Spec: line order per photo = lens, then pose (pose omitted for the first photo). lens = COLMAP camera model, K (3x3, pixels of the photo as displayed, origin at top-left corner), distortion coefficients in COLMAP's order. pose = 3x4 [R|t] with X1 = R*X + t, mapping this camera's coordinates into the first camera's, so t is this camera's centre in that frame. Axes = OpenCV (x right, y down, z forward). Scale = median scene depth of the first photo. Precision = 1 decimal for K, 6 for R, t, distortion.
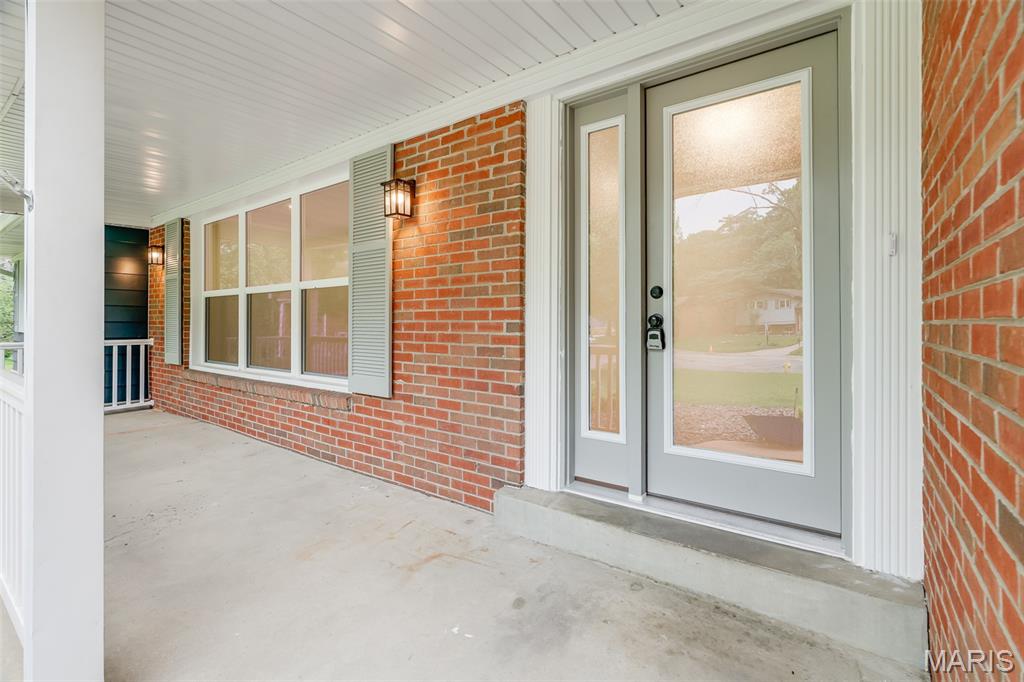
lens RADIAL K [[462.1, 0, 511.3], [0, 462.1, 329.7], [0, 0, 1]] dist [-0.013231, 0.005971]
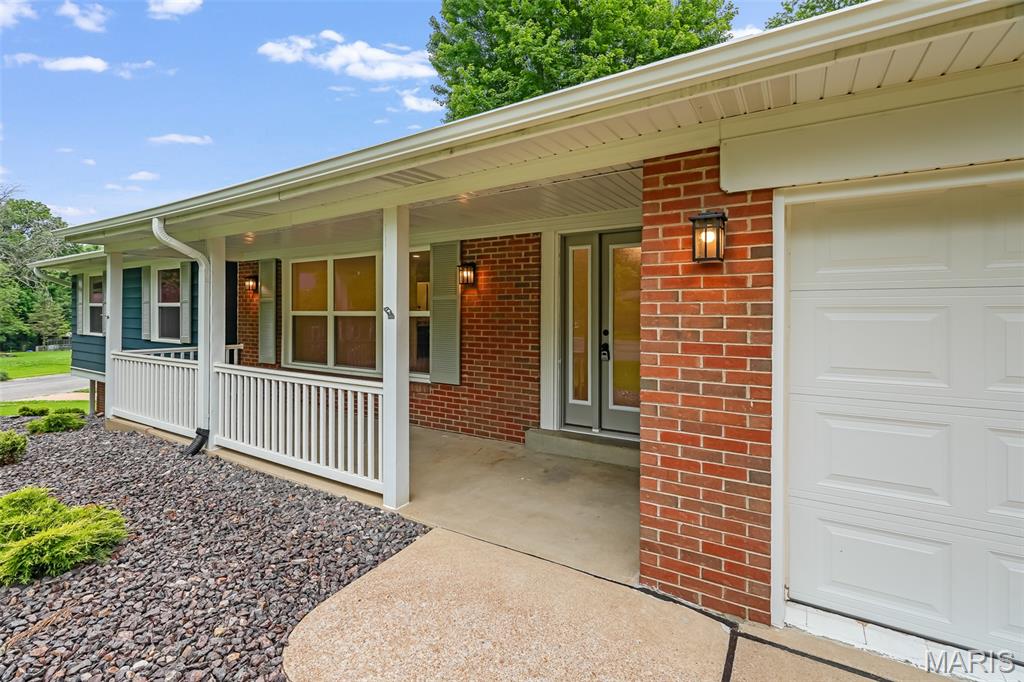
lens RADIAL K [[461.2, 0, 512.2], [0, 461.2, 318.5], [0, 0, 1]] dist [-0.001432, 0.000017]
pose [[0.996609, 0.003573, 0.082206, -0.239219], [-0.003177, 0.999983, -0.004947, -0.113665], [-0.082222, 0.004669, 0.996603, -0.896821]]
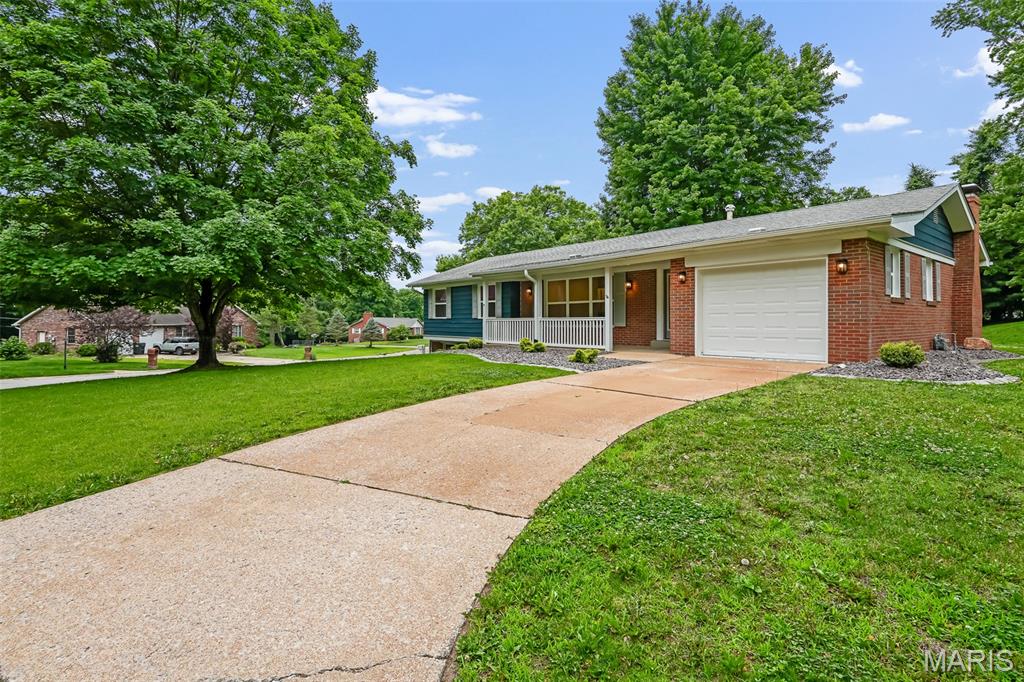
lens RADIAL K [[462.1, 0, 511.3], [0, 462.1, 329.7], [0, 0, 1]] dist [-0.013231, 0.005971]
pose [[0.969753, 0.003064, -0.244070, -0.281477], [-0.001519, 0.999978, 0.006517, 0.178342], [0.244084, -0.005950, 0.969736, -4.439937]]
